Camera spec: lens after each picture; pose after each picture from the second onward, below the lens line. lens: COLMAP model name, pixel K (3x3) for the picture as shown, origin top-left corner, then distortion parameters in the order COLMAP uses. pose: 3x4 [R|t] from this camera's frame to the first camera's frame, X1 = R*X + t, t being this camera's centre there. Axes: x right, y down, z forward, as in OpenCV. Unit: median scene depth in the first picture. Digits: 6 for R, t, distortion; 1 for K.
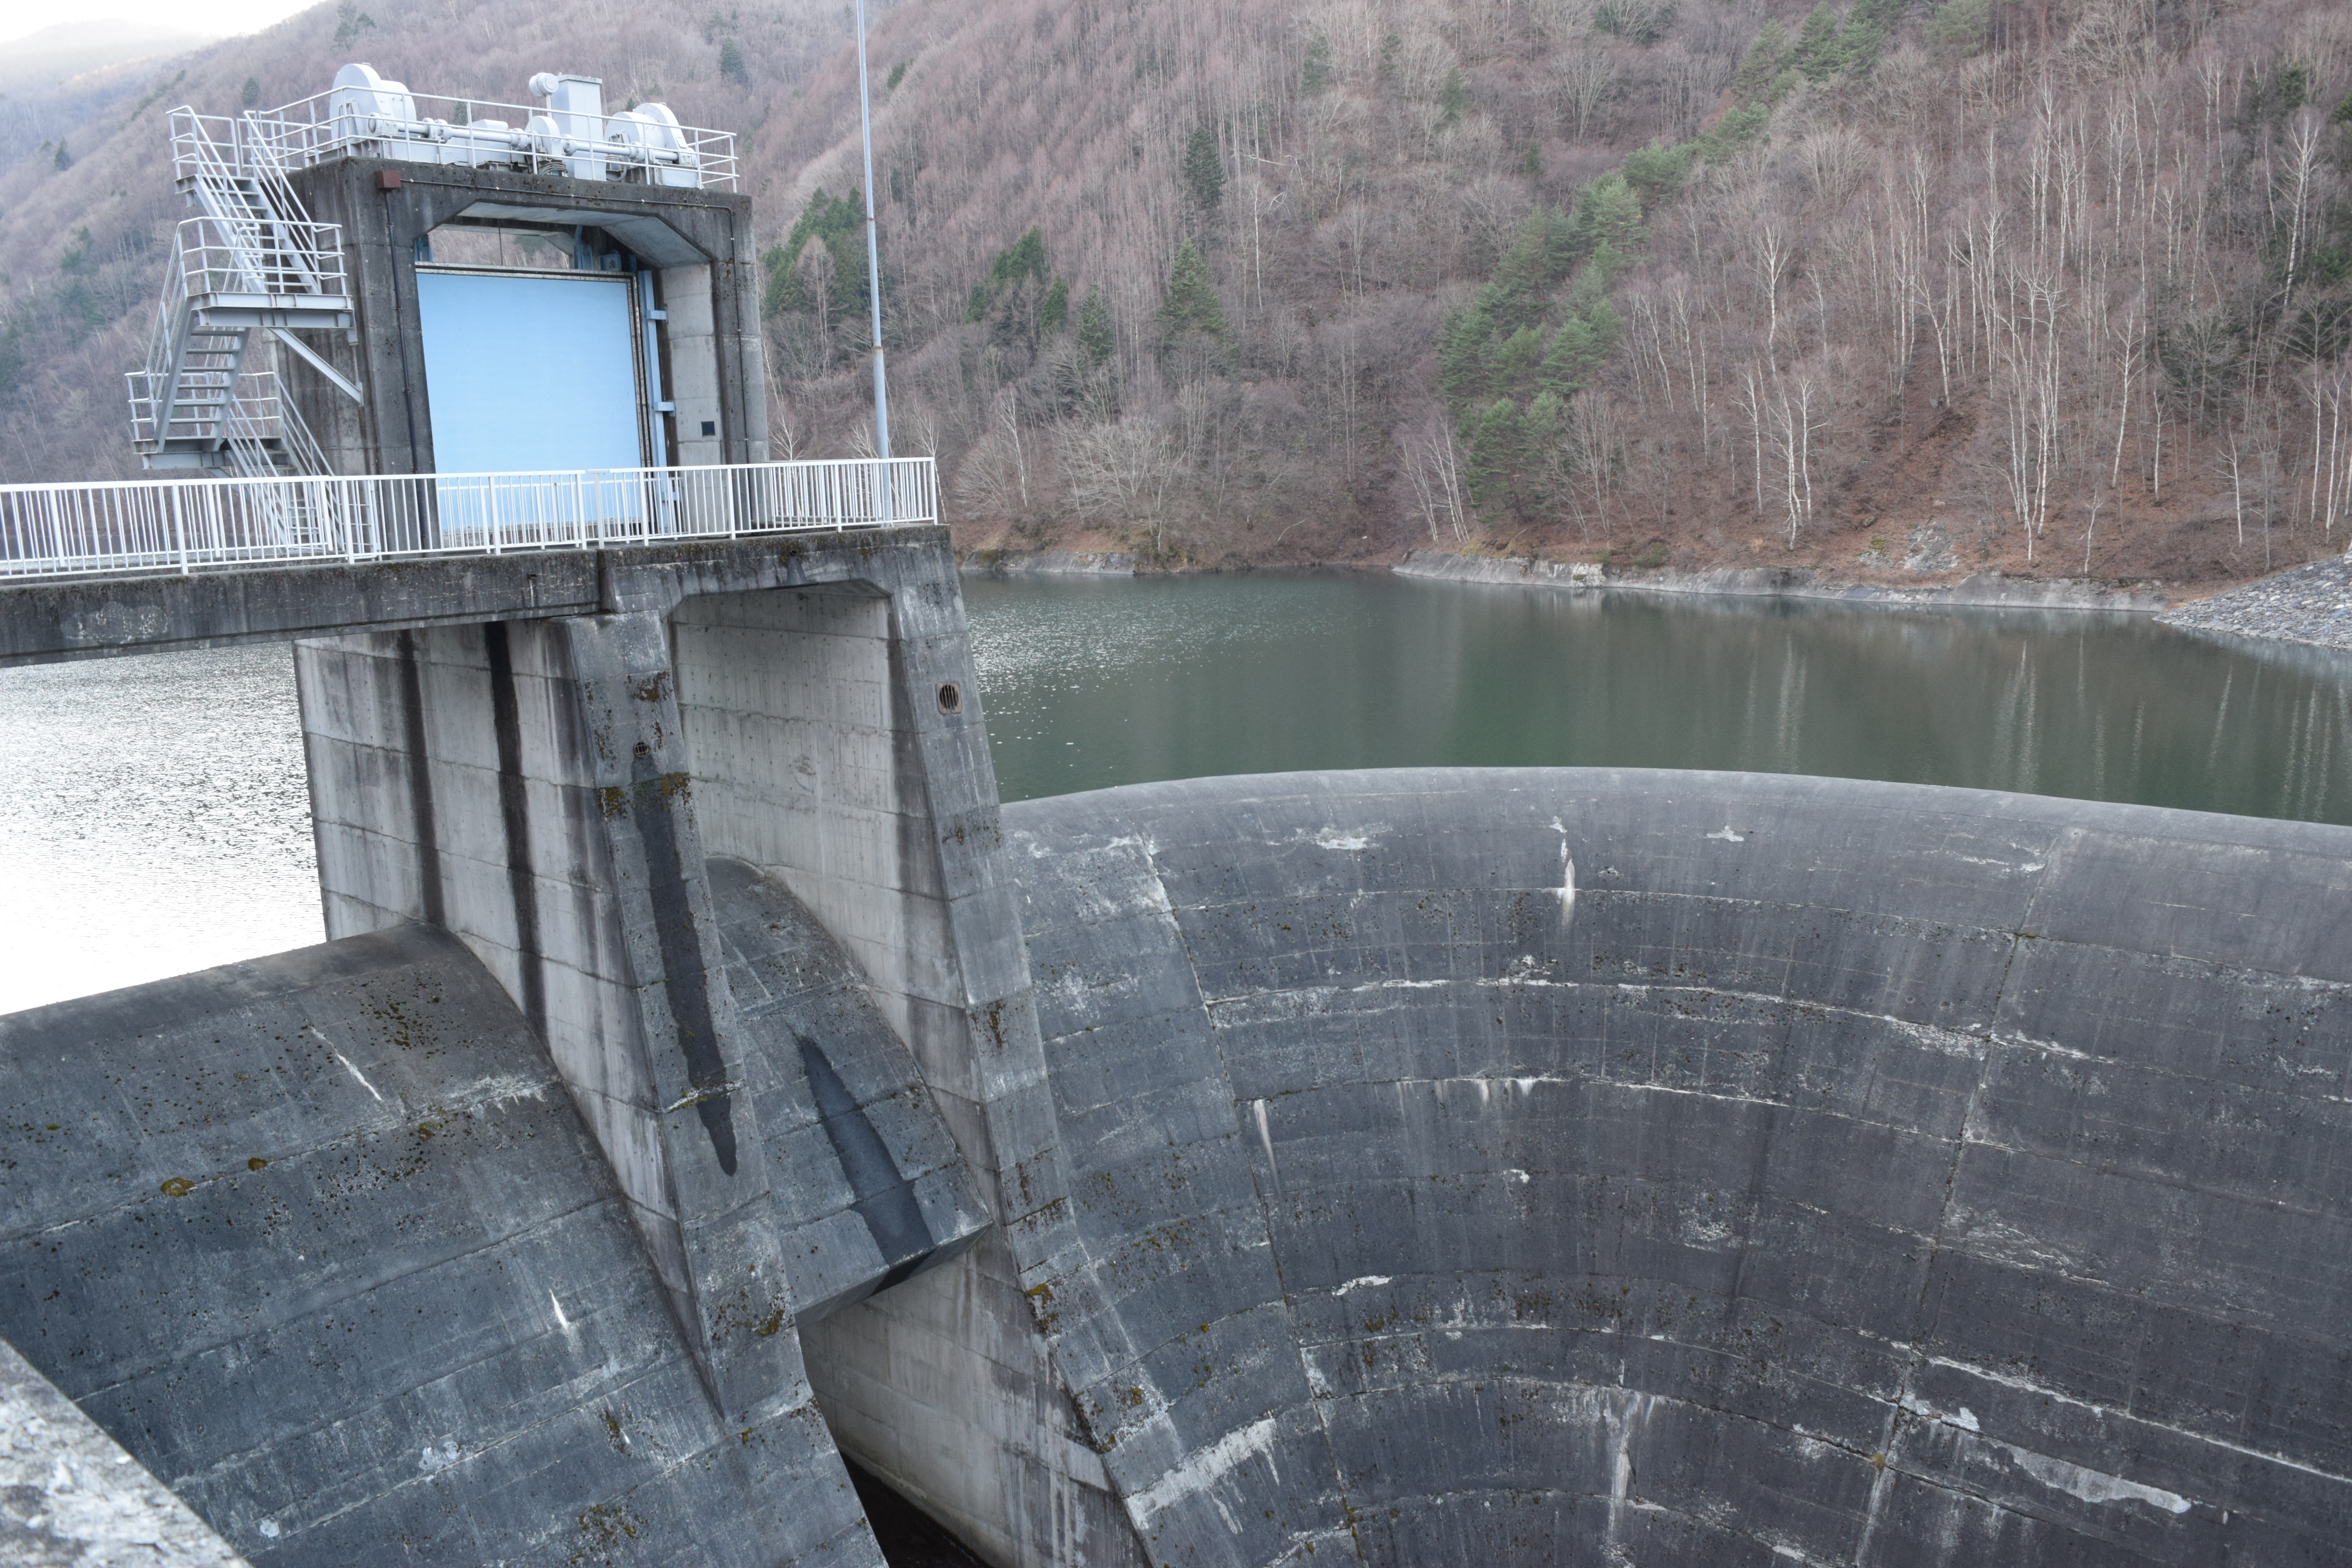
lens RADIAL K [[1822.3, 0, 1176.7], [0, 1822.3, 779.8], [0, 0, 1]] dist [-0.019921, 0.012470]
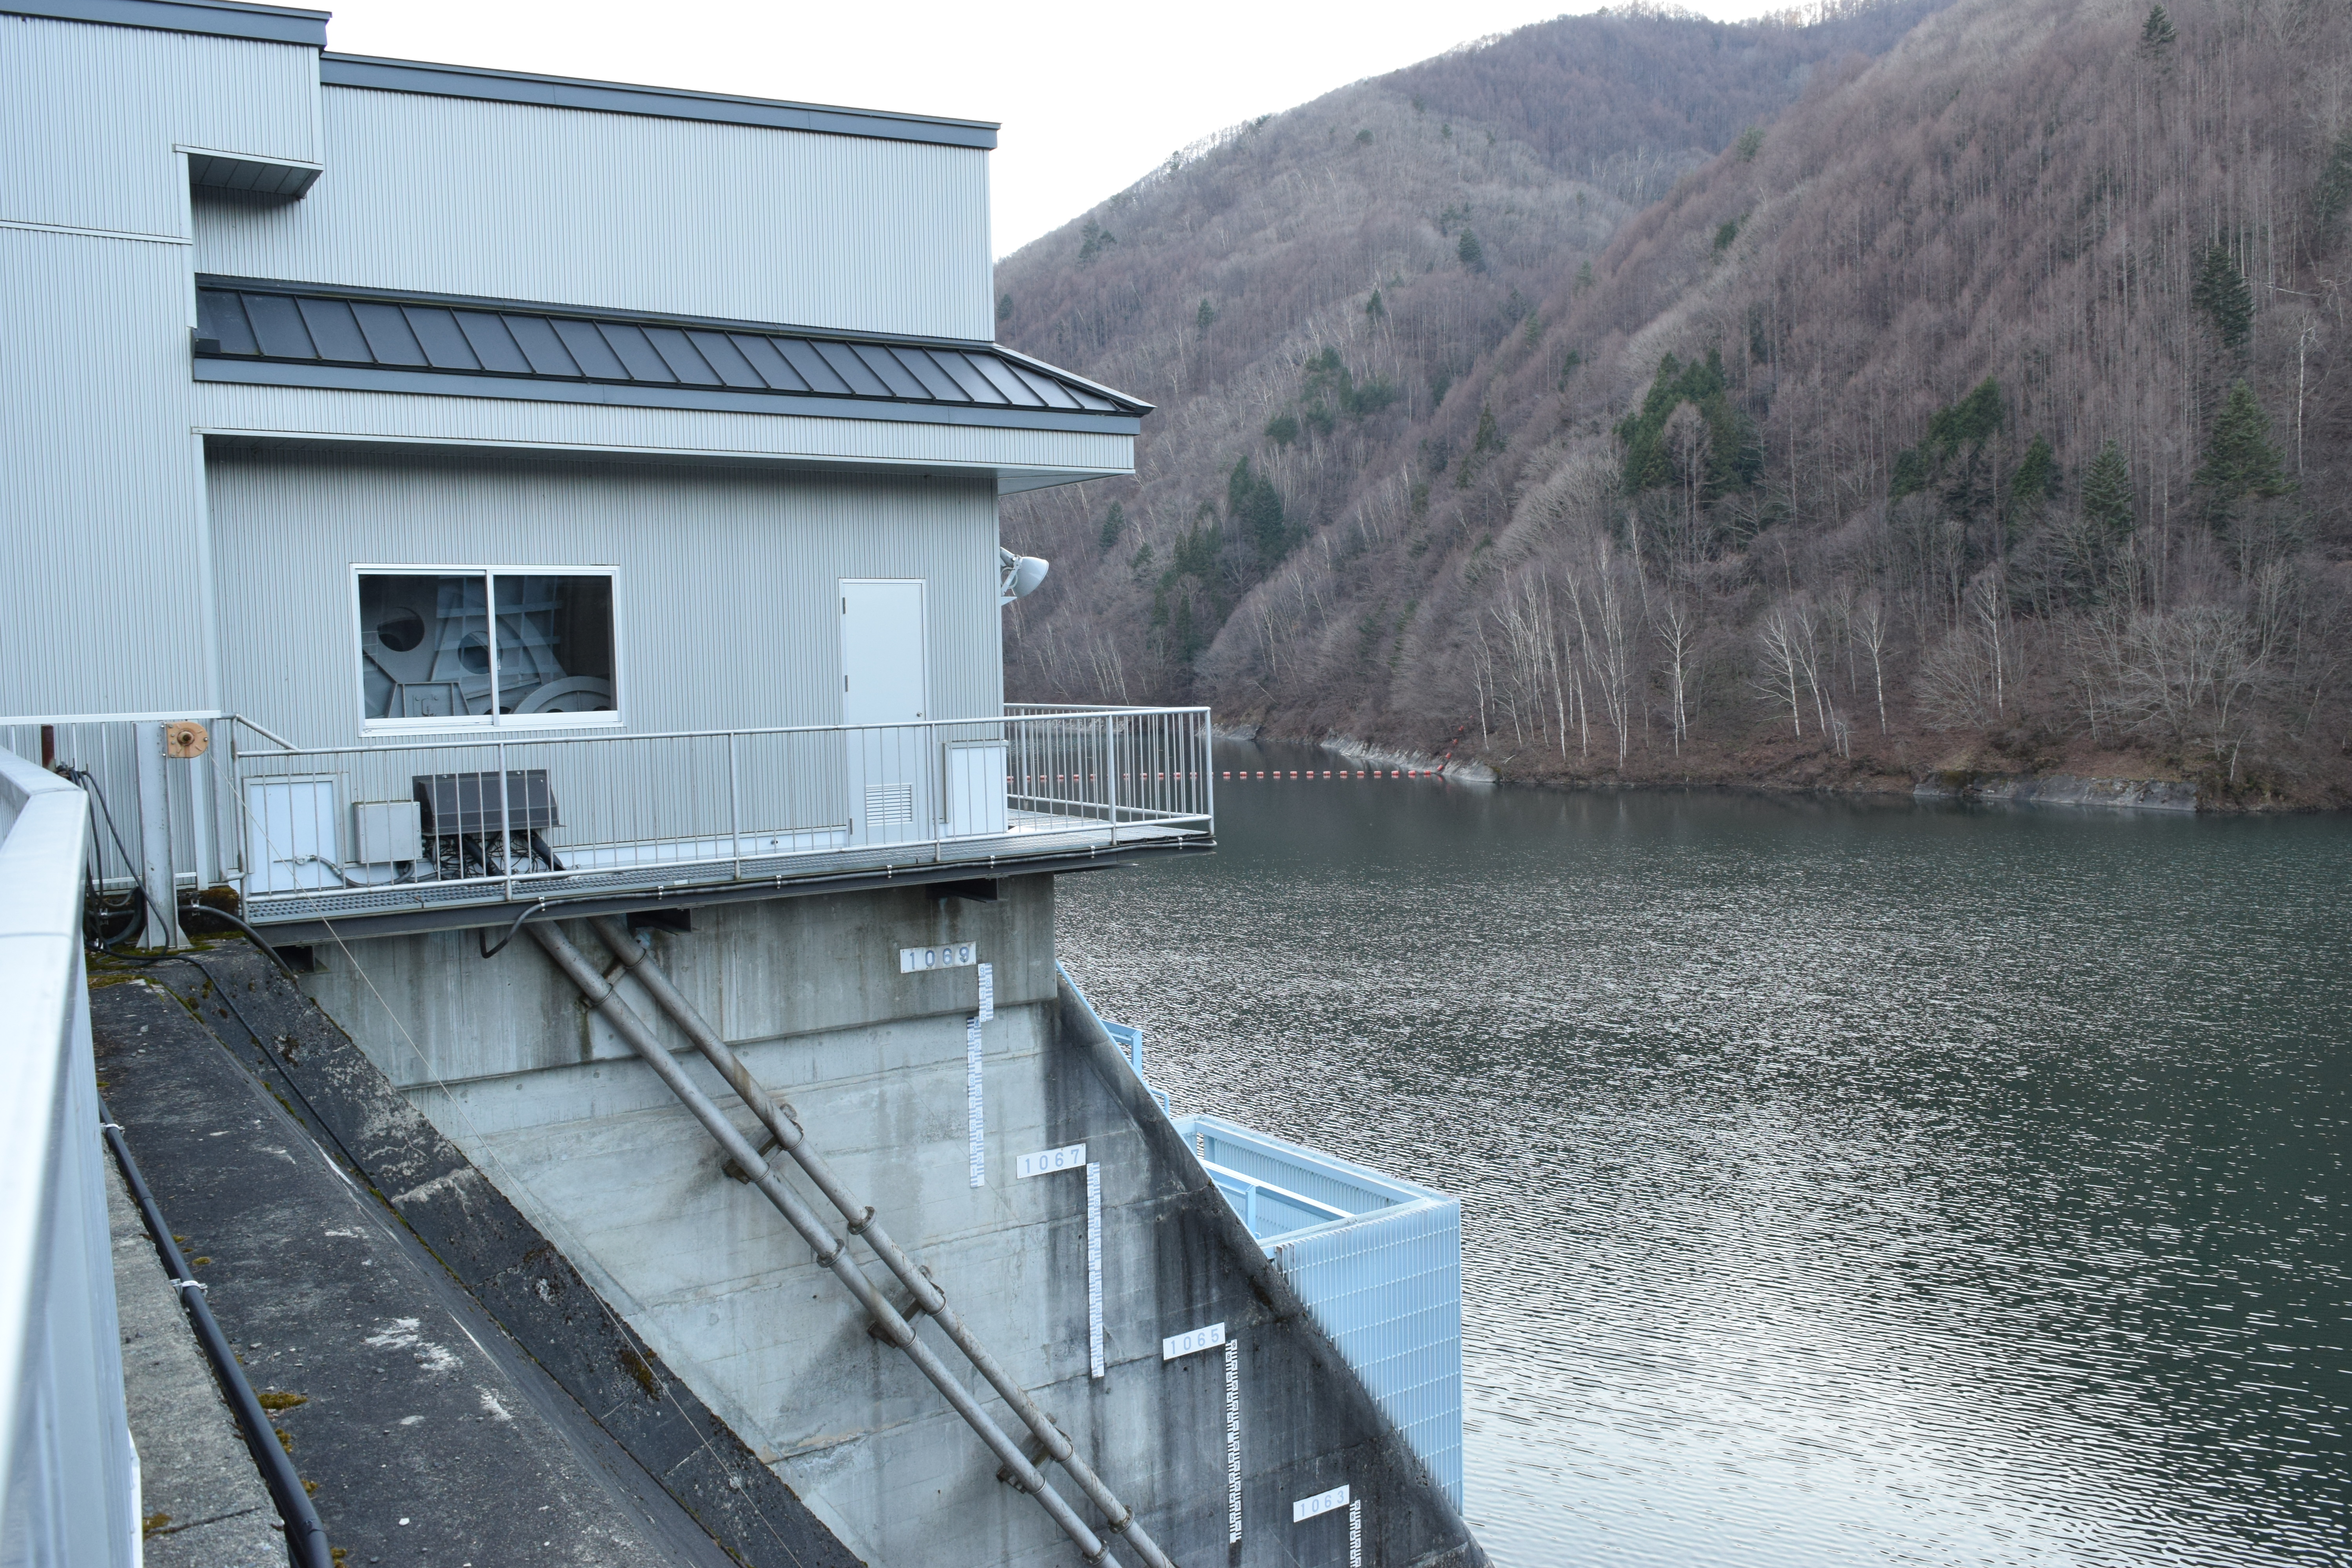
lens RADIAL K [[1822.3, 0, 1175.6], [0, 1822.3, 777.8], [0, 0, 1]] dist [-0.019921, 0.012470]
pose [[0.949566, 0.030759, -0.312054, -1.667275], [-0.065432, 0.992706, -0.101258, -0.202492], [0.306663, 0.116570, 0.944653, 1.428932]]
